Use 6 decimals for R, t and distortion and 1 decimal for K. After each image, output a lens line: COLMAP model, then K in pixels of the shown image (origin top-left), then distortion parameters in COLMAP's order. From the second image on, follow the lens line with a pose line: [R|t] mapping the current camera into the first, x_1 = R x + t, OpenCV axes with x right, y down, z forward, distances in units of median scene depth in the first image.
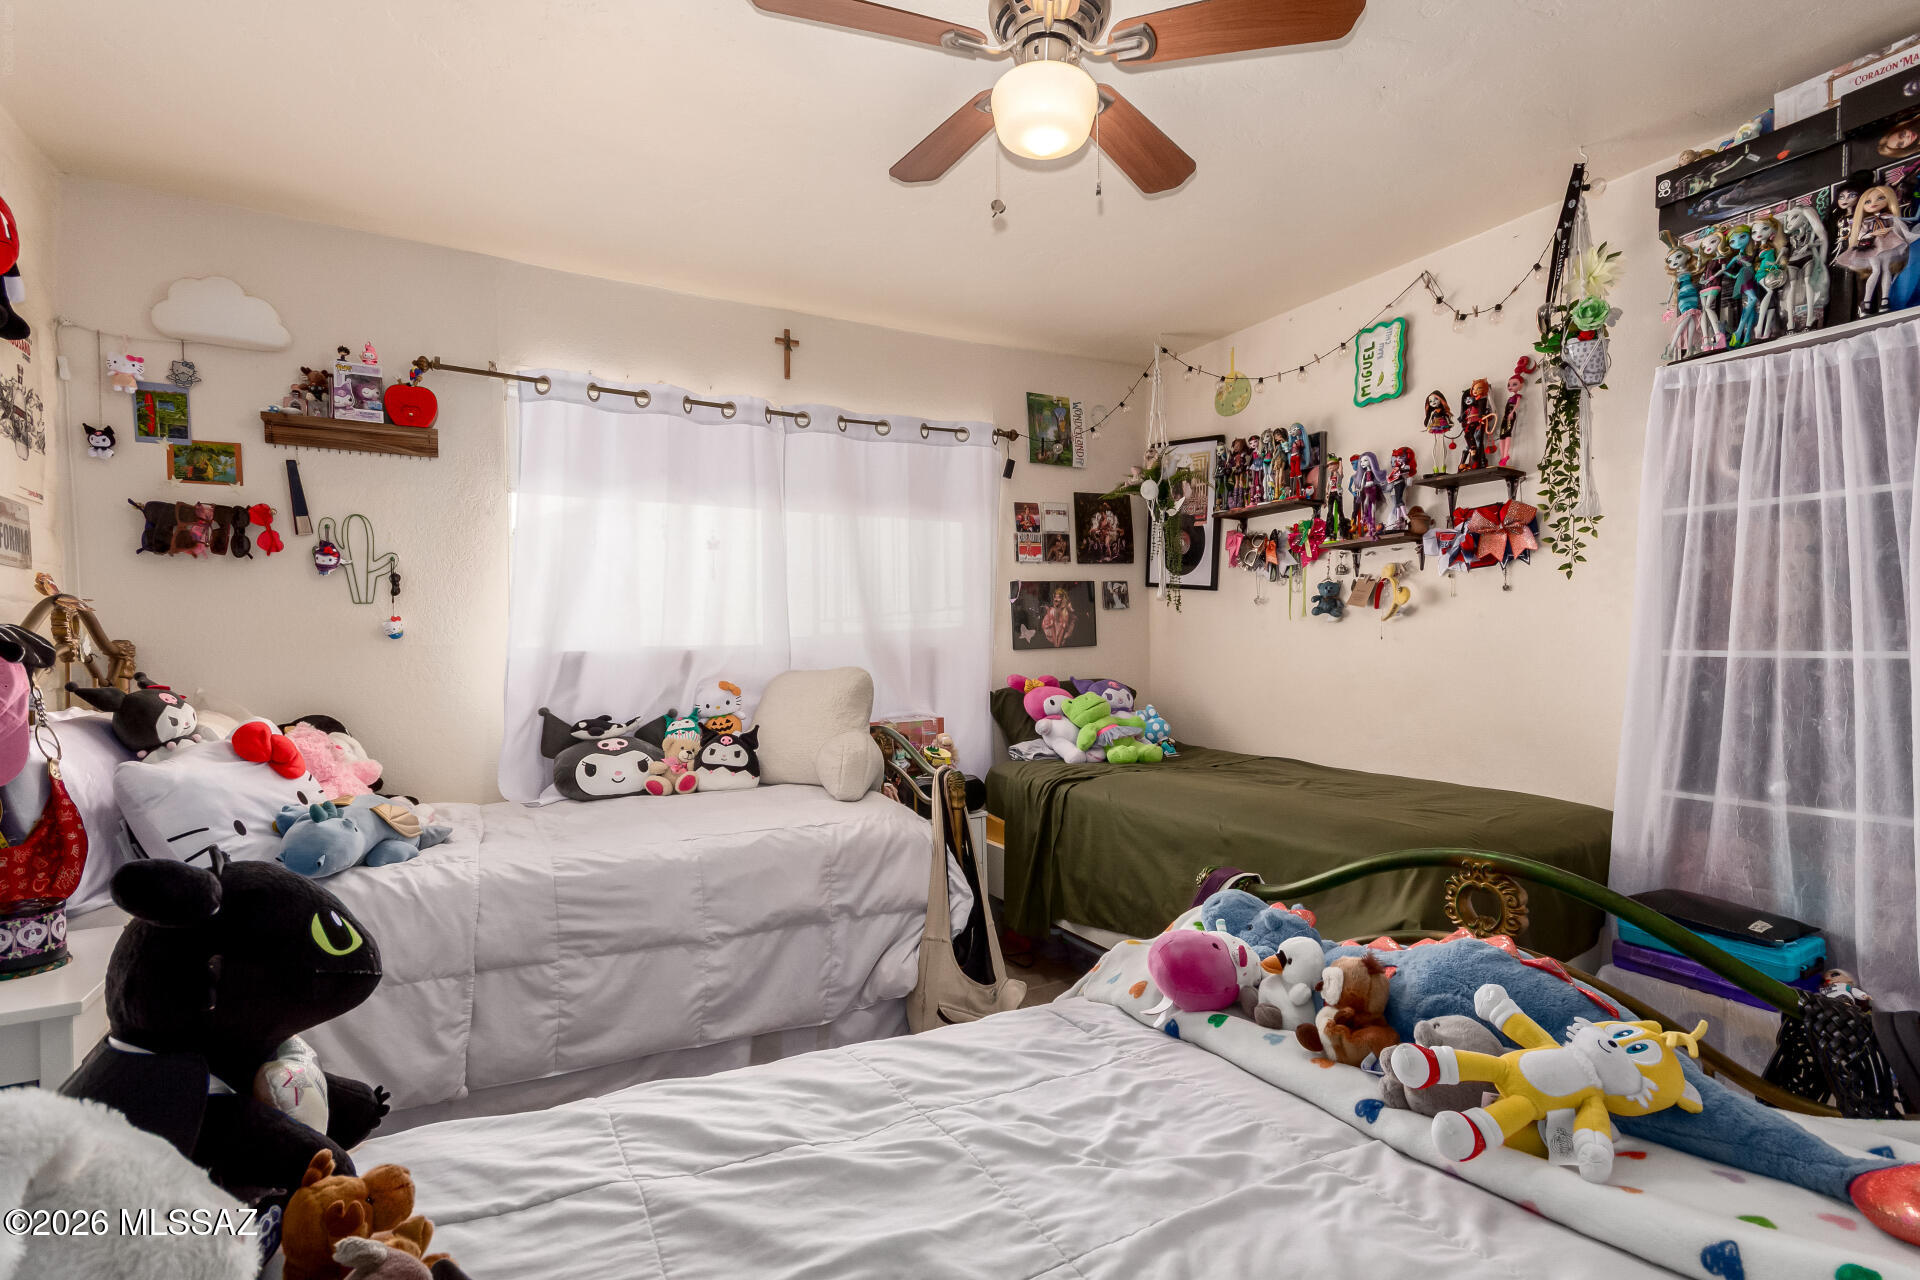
lens RADIAL K [[889.5, 0, 972.1], [0, 889.5, 657.9], [0, 0, 1]] dist [0.013935, -0.001009]
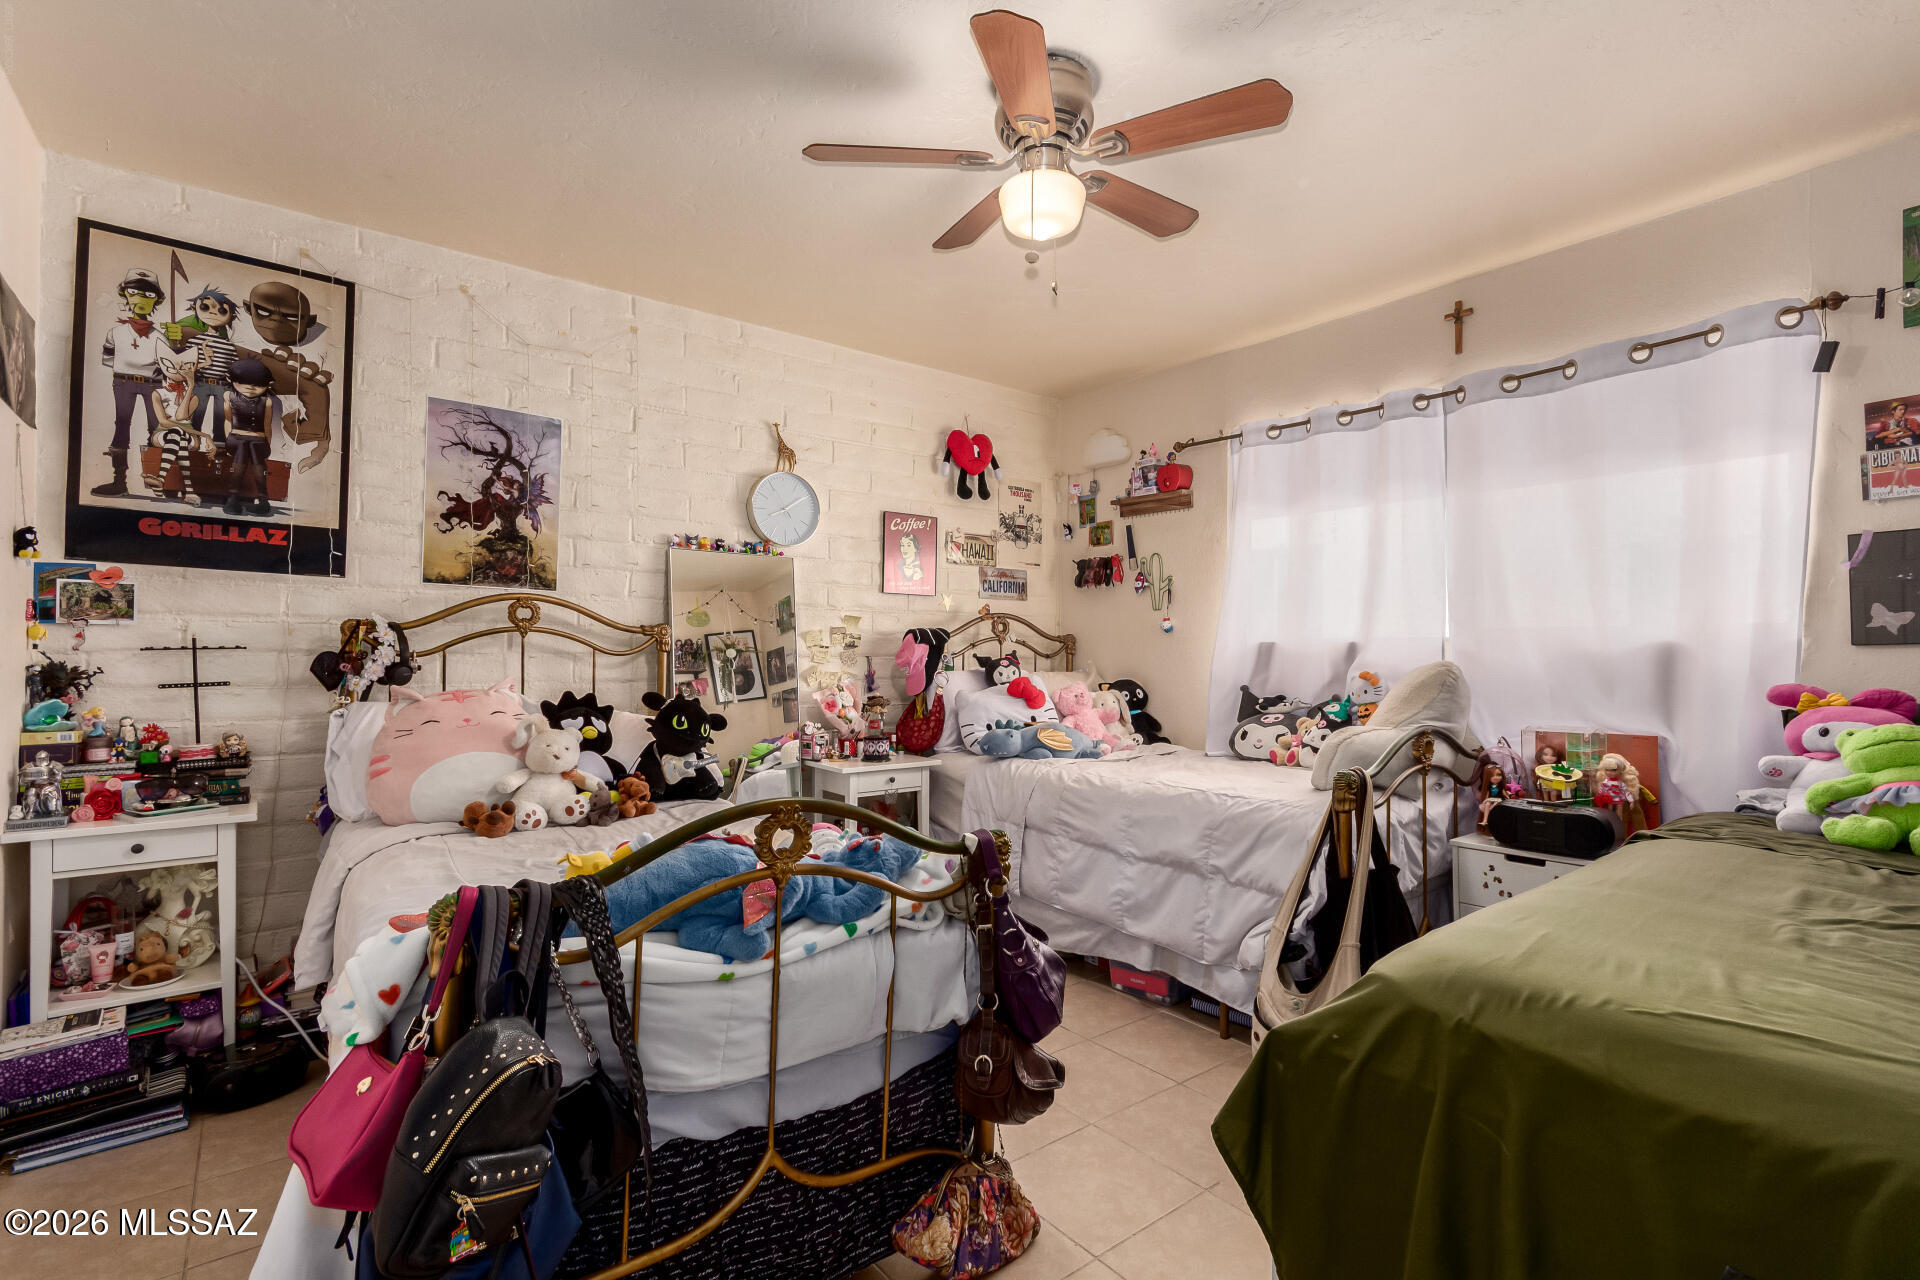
lens RADIAL K [[889.5, 0, 971.1], [0, 889.5, 631.4], [0, 0, 1]] dist [0.013935, -0.001009]
pose [[0.170076, -0.005573, -0.985415, 0.800807], [-0.015764, 0.999841, -0.008375, -0.006011], [0.985305, 0.016959, 0.169961, 0.429575]]
